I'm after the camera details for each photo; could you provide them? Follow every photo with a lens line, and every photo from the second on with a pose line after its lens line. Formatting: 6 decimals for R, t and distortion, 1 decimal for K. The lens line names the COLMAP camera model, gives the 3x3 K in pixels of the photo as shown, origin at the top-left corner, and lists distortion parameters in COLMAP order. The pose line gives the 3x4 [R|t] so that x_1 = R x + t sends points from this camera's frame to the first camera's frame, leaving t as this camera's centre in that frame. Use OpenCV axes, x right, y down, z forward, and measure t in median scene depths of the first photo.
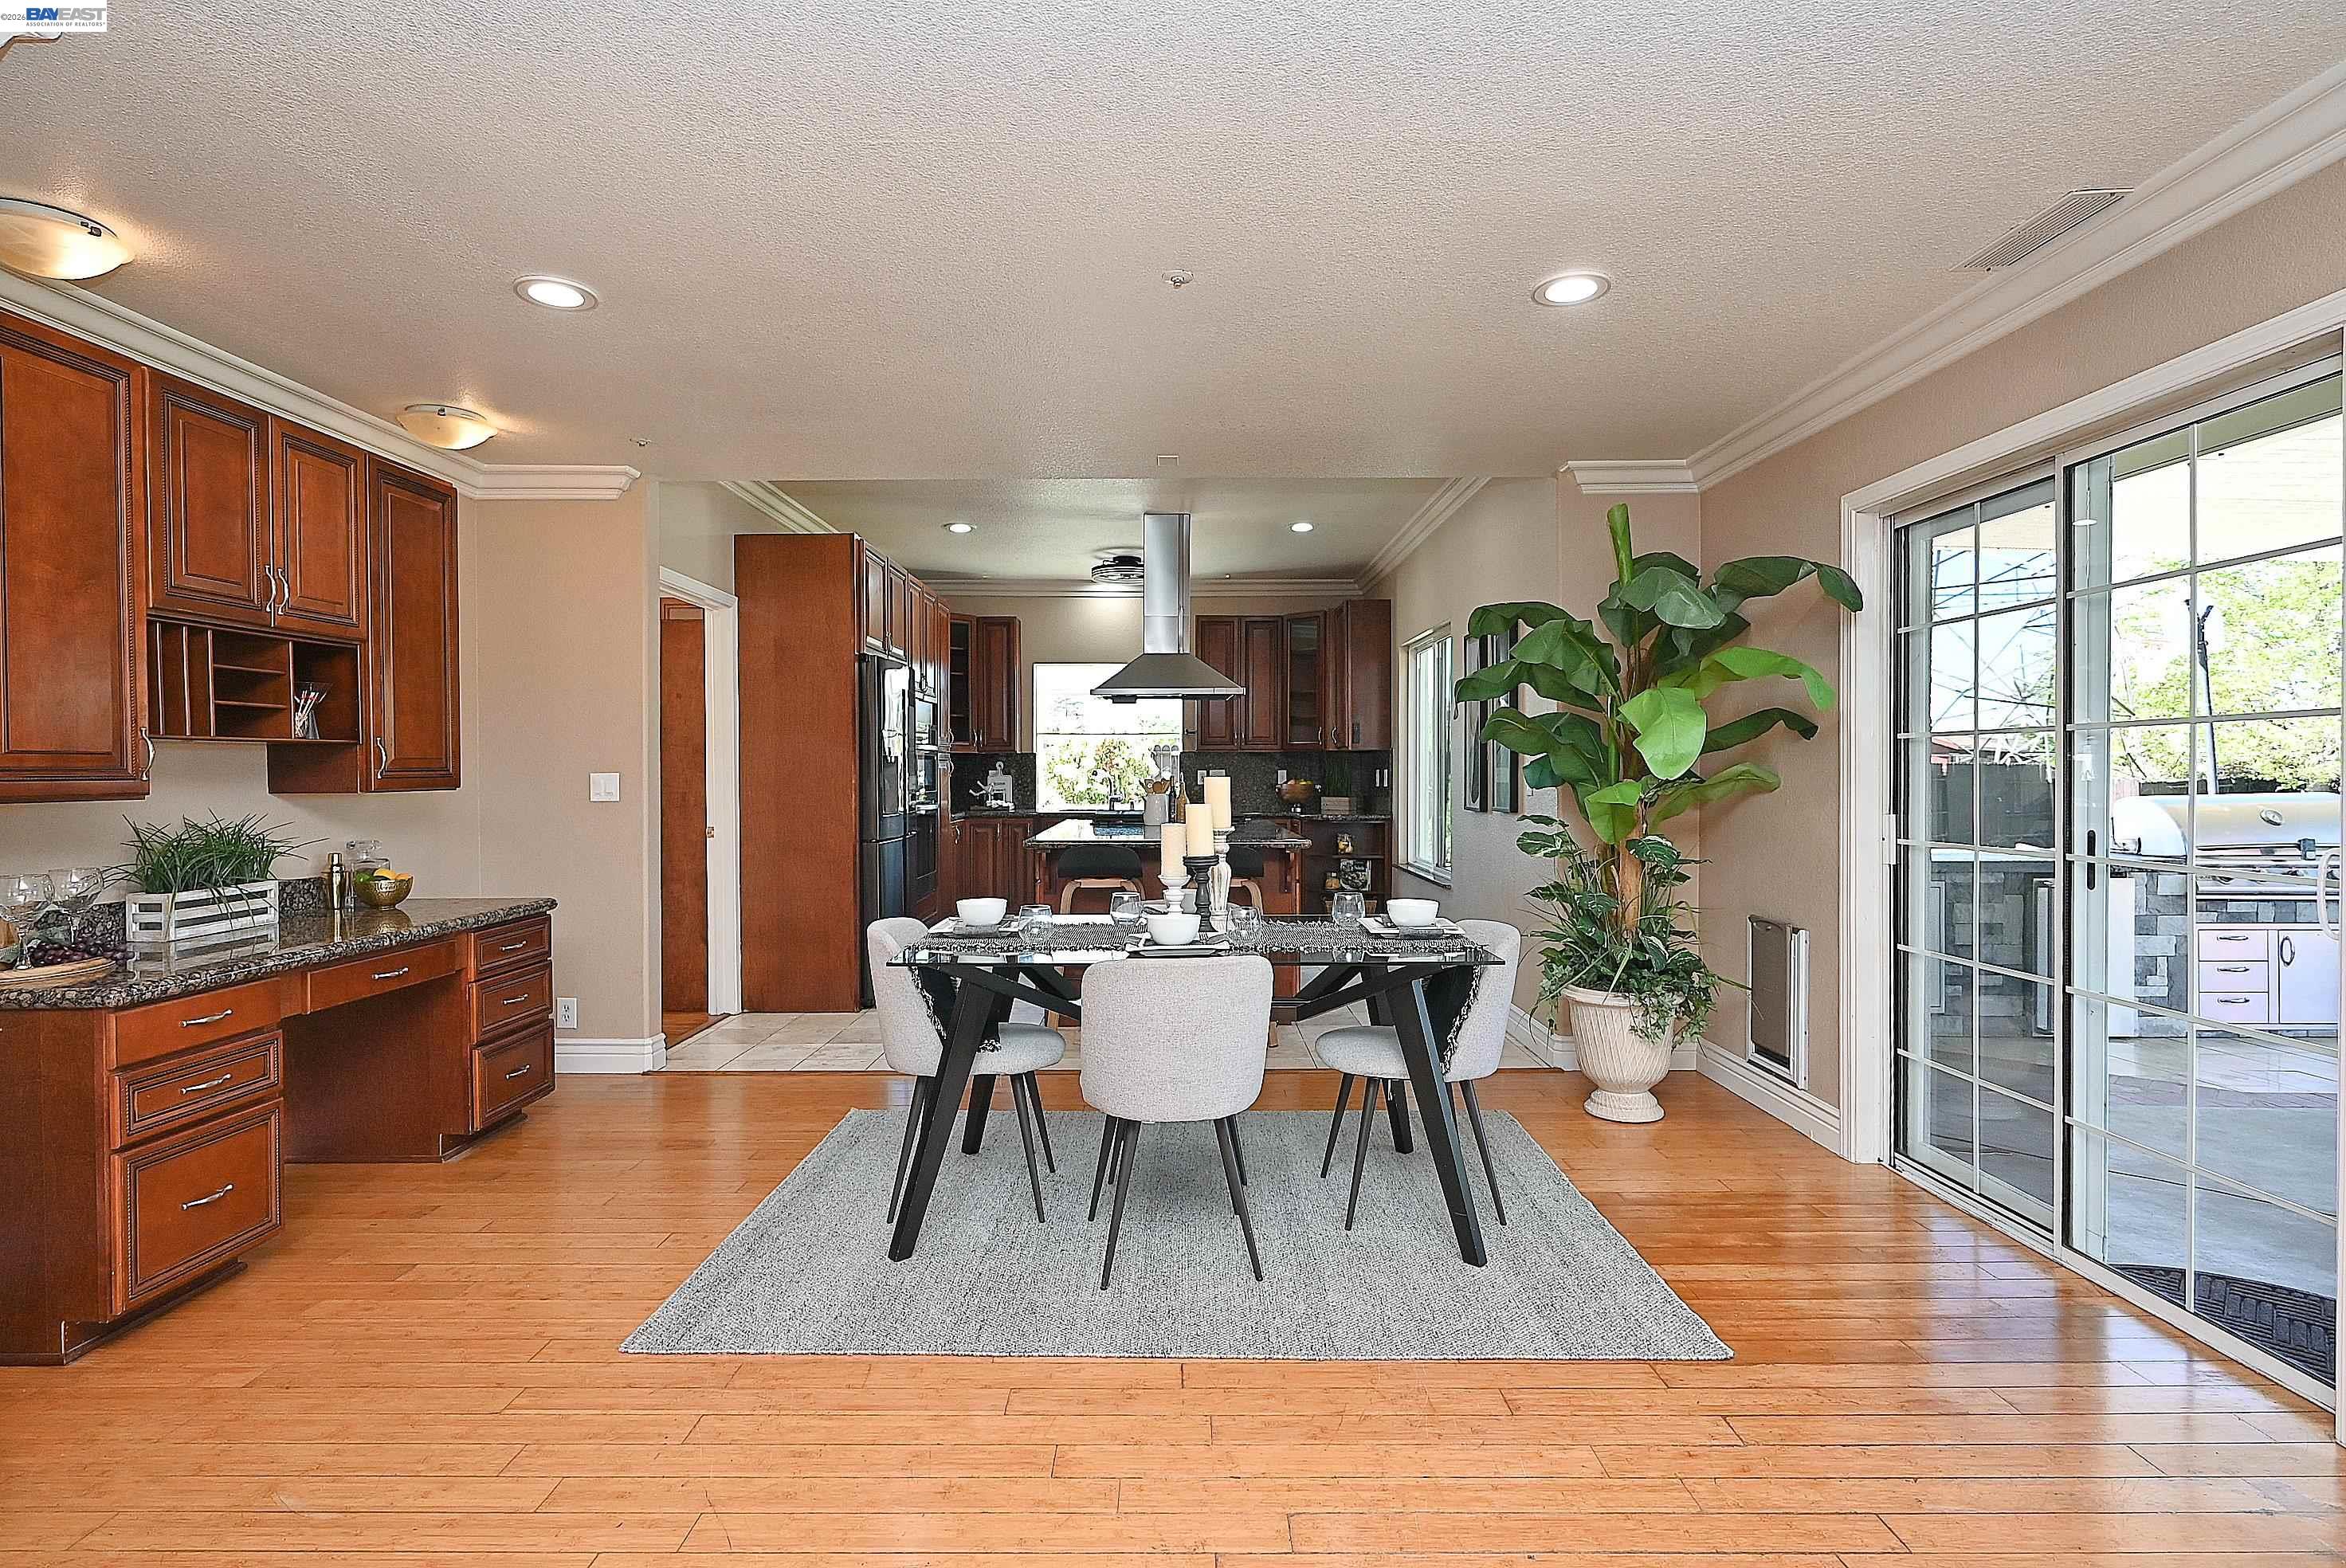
lens RADIAL K [[1173.1, 0, 1179.5], [0, 1173.1, 785.0], [0, 0, 1]] dist [-0.002083, 0.000737]
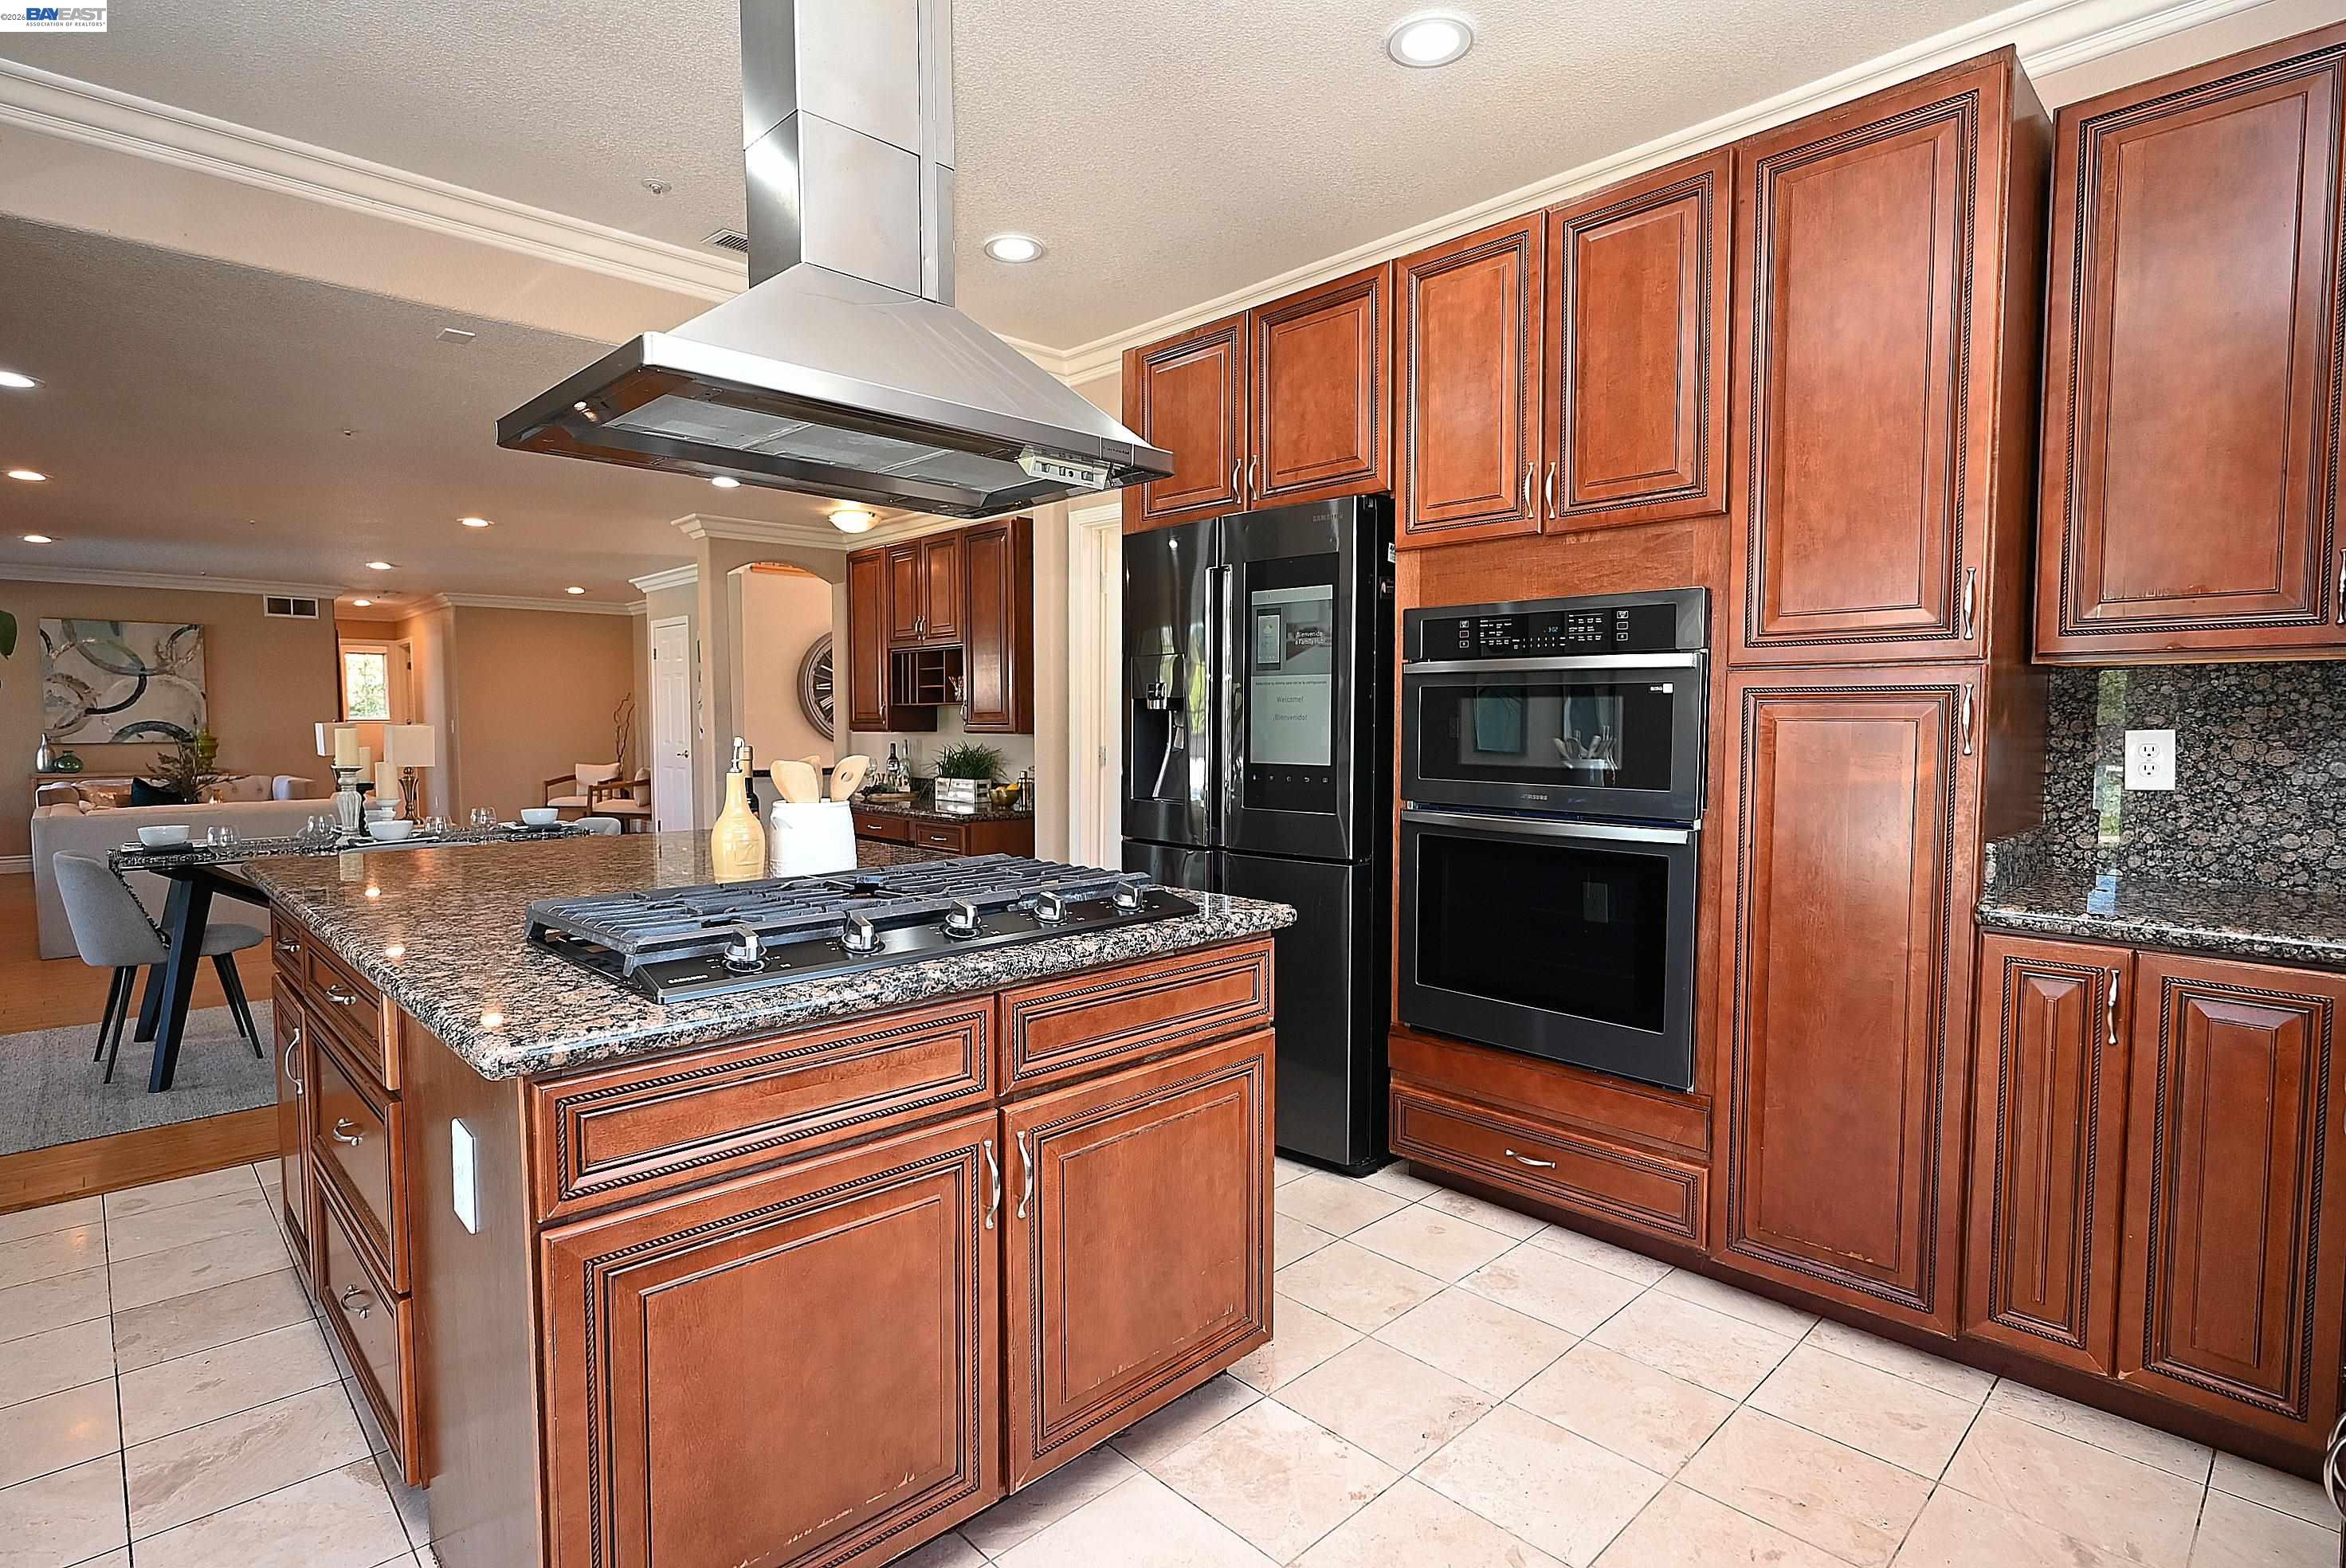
lens RADIAL K [[1176.2, 0, 1175.1], [0, 1176.2, 793.3], [0, 0, 1]] dist [-0.002812, -0.000435]
pose [[-0.728266, 0.044227, -0.683865, 0.144016], [-0.009714, 0.997149, 0.074833, -0.021737], [0.685225, 0.061141, -0.725760, 1.425056]]
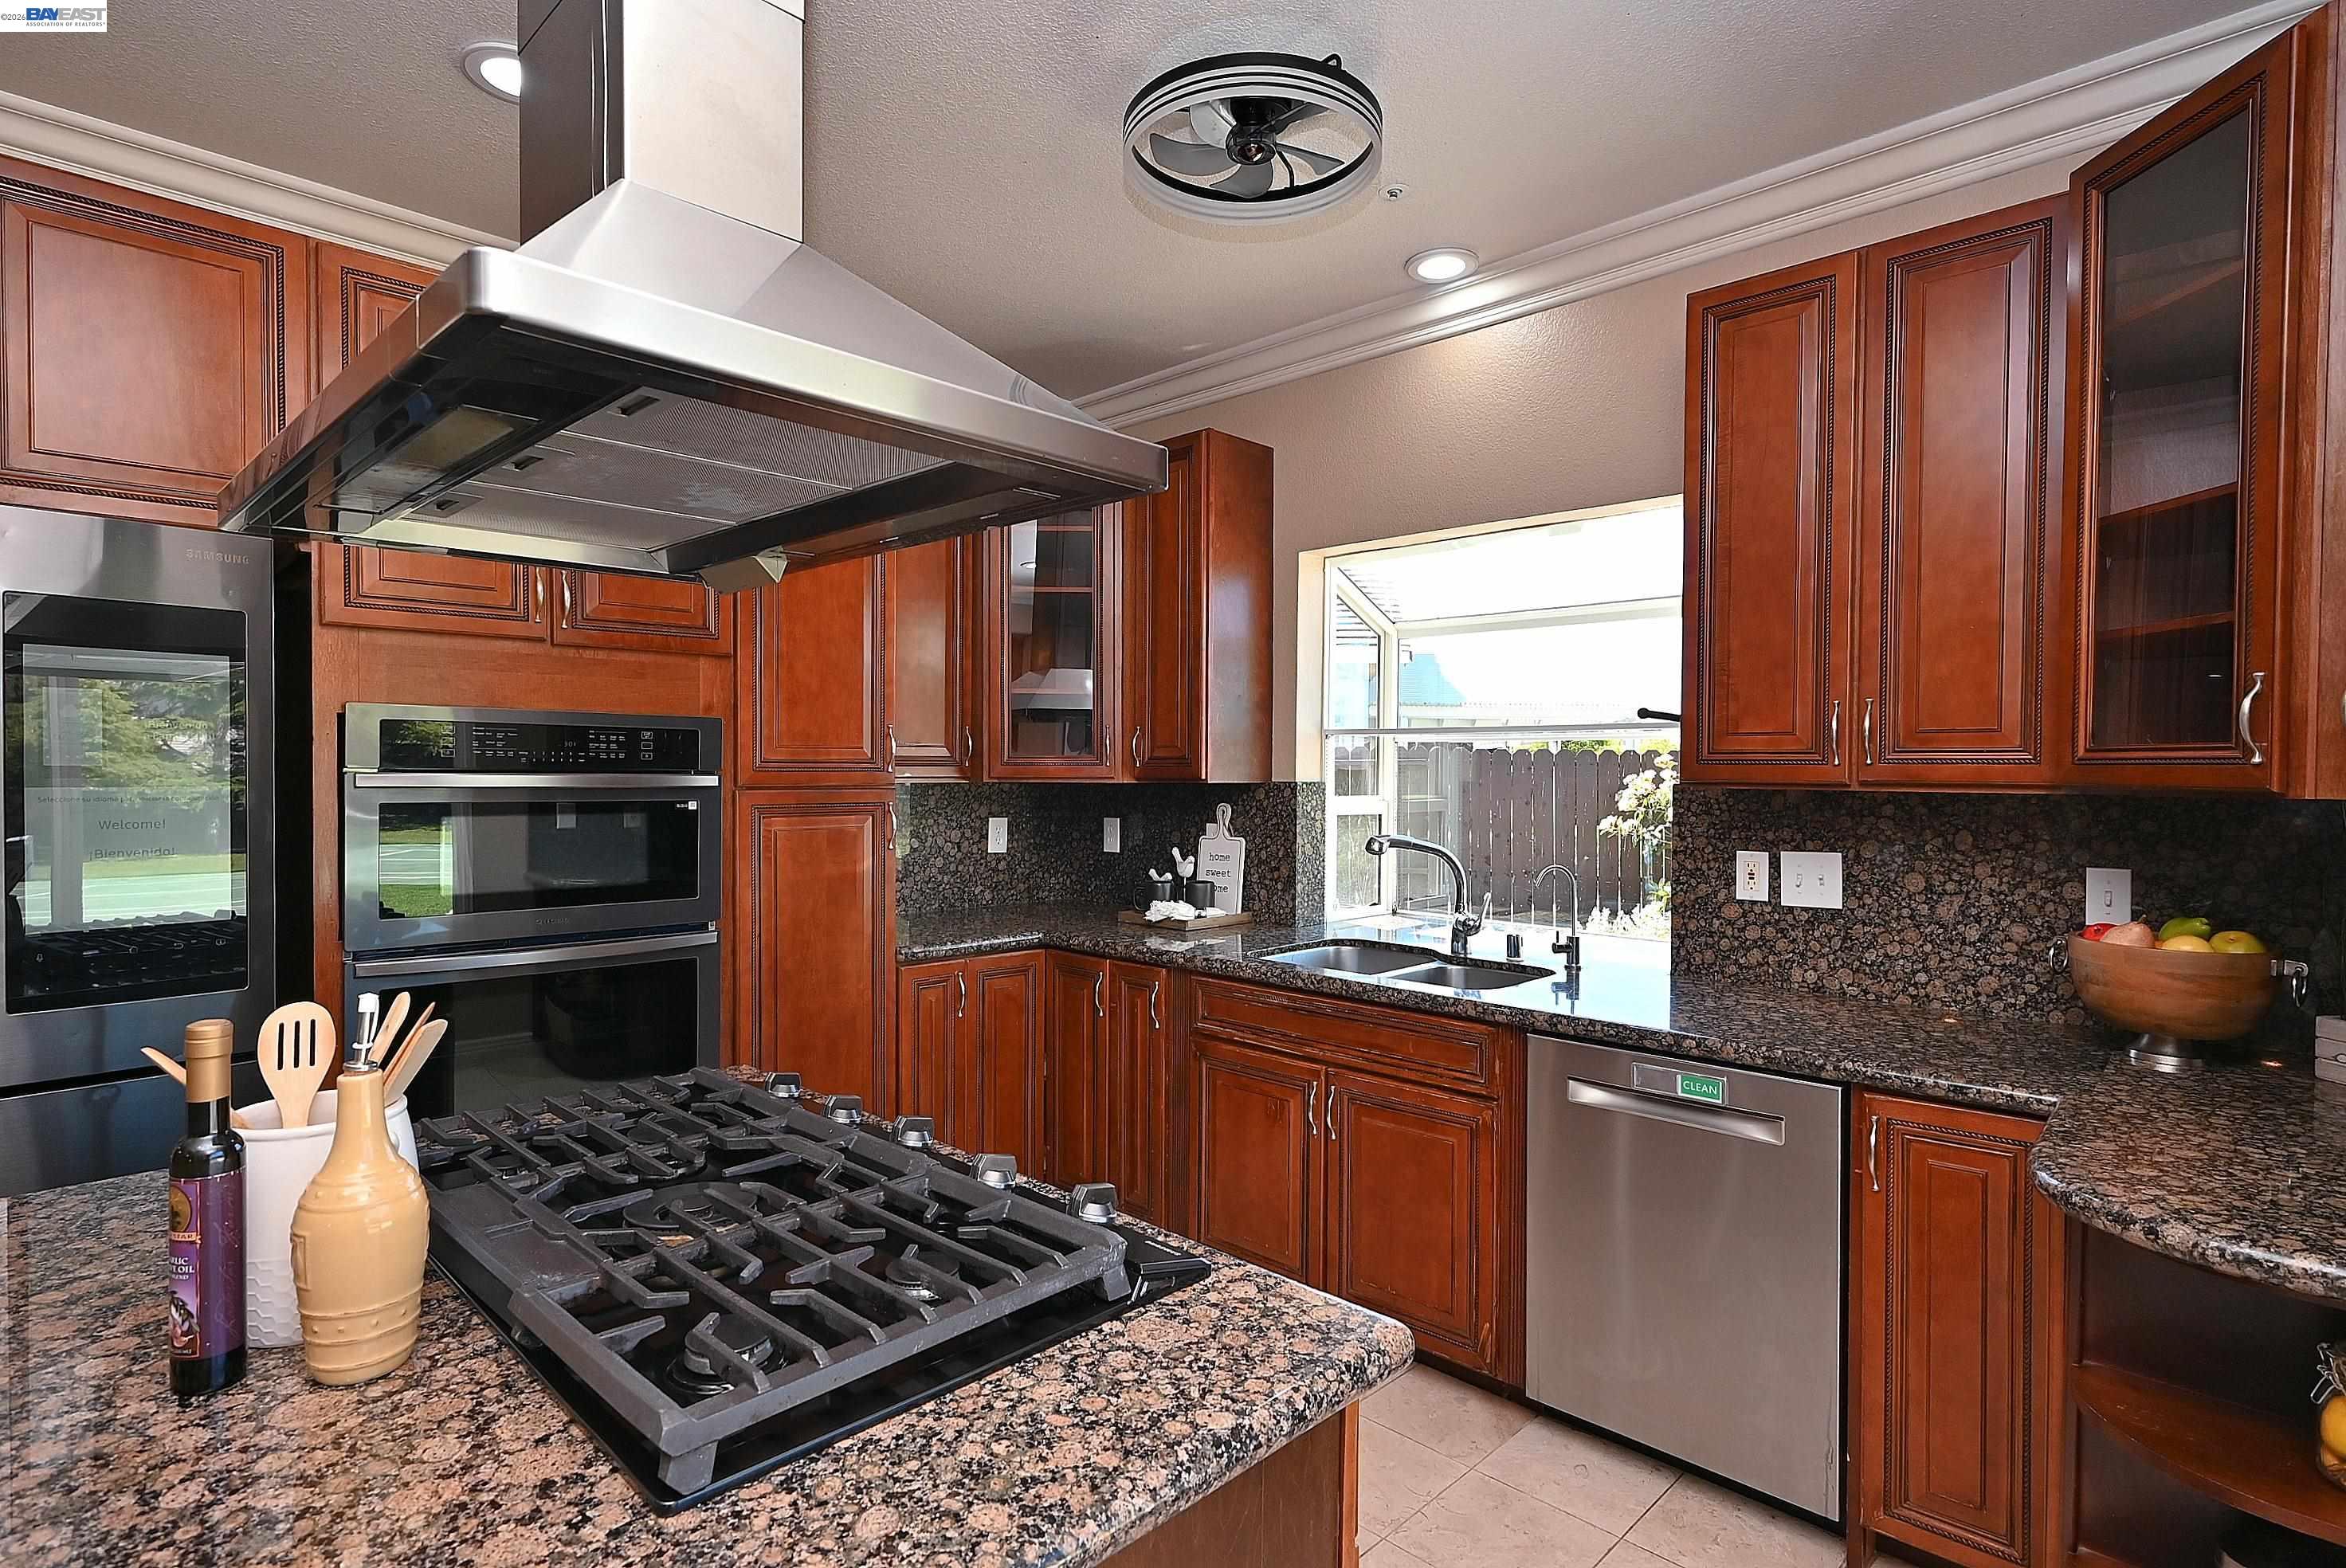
lens RADIAL K [[1173.1, 0, 1179.5], [0, 1173.1, 785.0], [0, 0, 1]] dist [-0.002083, 0.000737]
pose [[0.708729, 0.014762, -0.705326, 0.184867], [-0.017279, 0.999844, 0.003564, -0.041813], [0.705269, 0.009662, 0.708874, 1.059646]]
